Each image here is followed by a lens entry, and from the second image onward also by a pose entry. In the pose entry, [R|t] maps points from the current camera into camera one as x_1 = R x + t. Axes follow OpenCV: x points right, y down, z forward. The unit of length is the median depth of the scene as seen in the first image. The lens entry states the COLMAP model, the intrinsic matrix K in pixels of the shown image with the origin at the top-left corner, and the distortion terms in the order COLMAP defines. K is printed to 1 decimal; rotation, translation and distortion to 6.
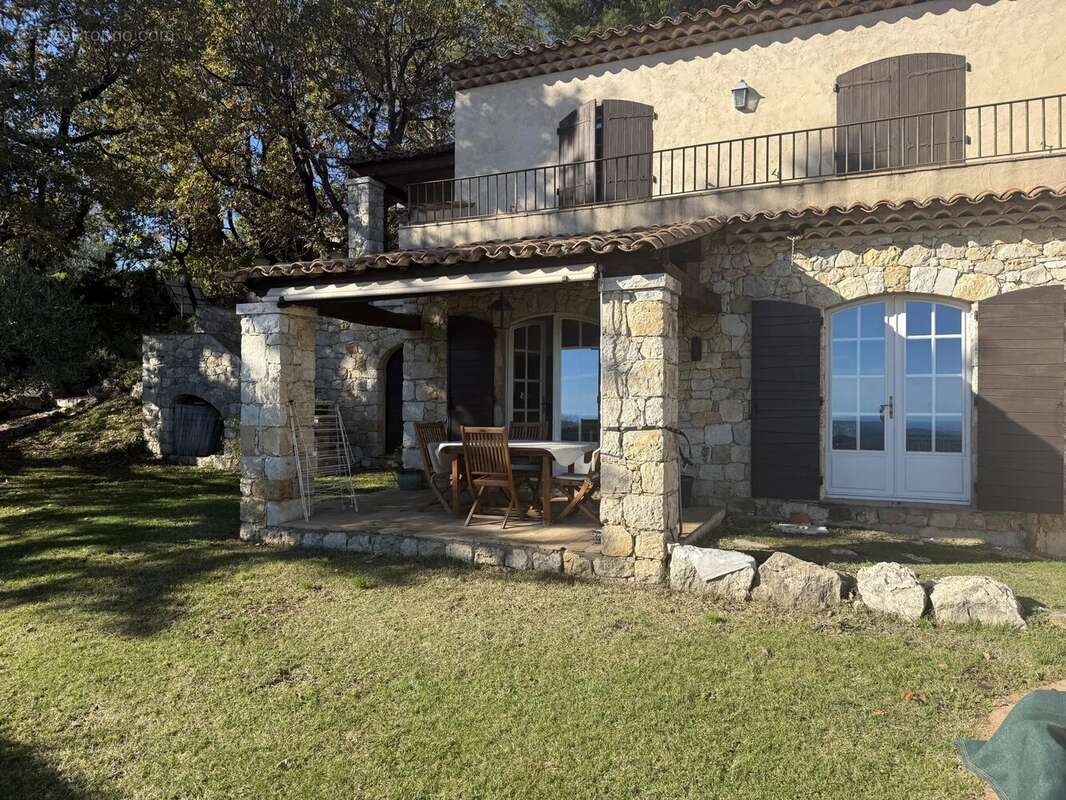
lens RADIAL K [[754.6, 0, 551.7], [0, 754.6, 403.0], [0, 0, 1]] dist [0.101194, -0.133934]
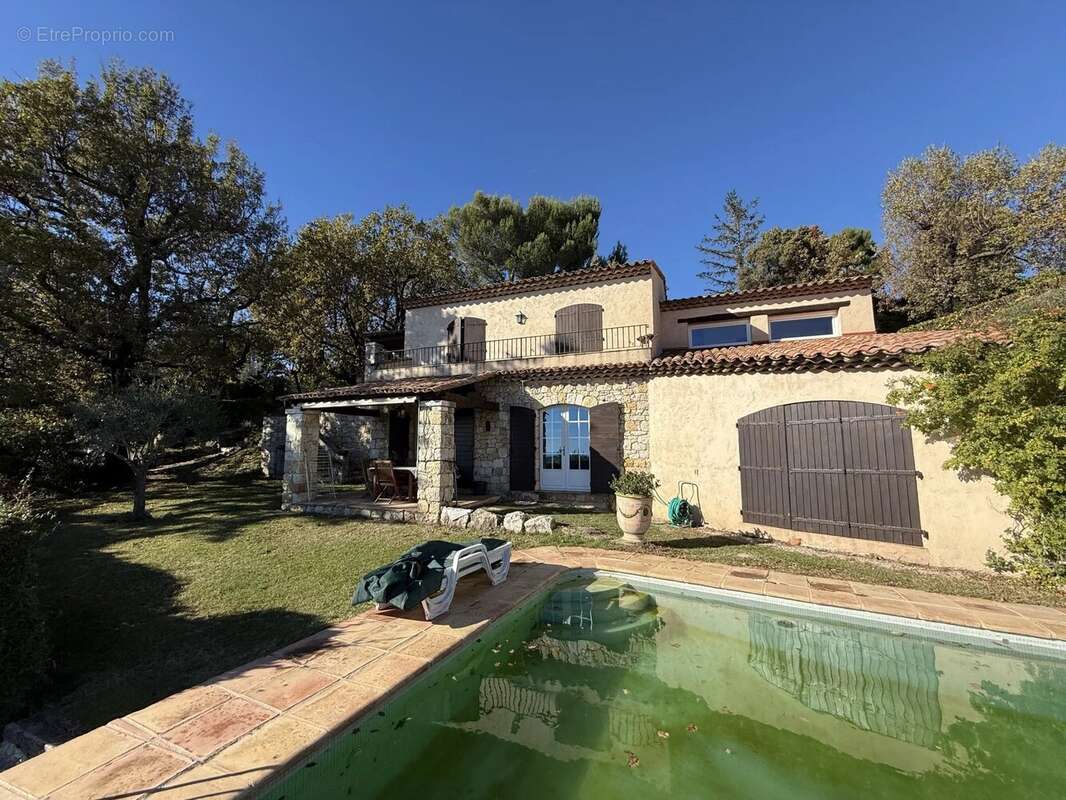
lens RADIAL K [[423.8, 0, 533.0], [0, 423.8, 400.0], [0, 0, 1]] dist [-0.000934, 0.000128]
pose [[0.999286, -0.001740, 0.037754, 0.295369], [0.005823, 0.994100, -0.108307, -0.009660], [-0.037342, 0.108450, 0.993400, -0.328164]]
